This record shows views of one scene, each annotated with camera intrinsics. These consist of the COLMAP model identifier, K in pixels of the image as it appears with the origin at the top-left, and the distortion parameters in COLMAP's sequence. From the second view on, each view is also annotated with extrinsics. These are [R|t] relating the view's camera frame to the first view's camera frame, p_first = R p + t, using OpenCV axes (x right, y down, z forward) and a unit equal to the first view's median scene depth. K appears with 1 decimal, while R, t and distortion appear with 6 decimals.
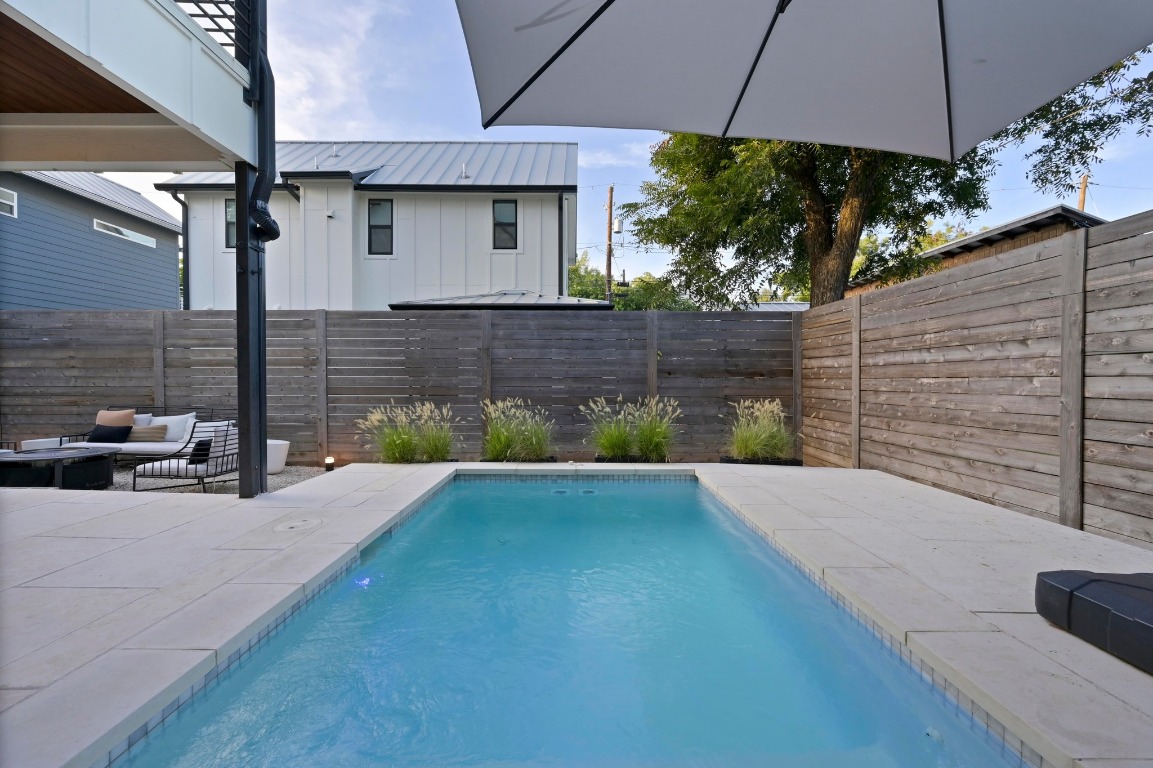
lens RADIAL K [[459.1, 0, 573.9], [0, 459.1, 383.8], [0, 0, 1]] dist [-0.000404, -0.000004]
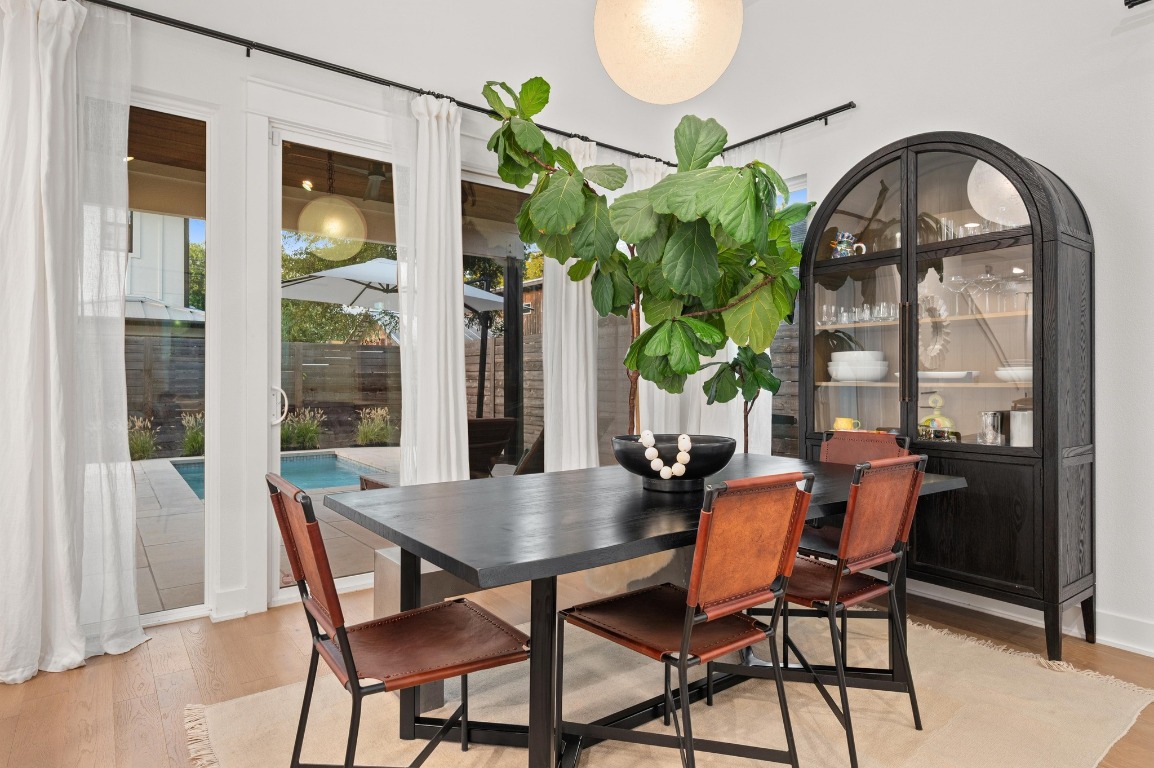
lens RADIAL K [[645.3, 0, 576.3], [0, 645.3, 381.8], [0, 0, 1]] dist [-0.004175, -0.000597]
pose [[0.803321, -0.000687, 0.595546, -0.360909], [0.003890, 0.999984, -0.004093, -0.043067], [-0.595533, 0.005605, 0.803311, -1.187308]]
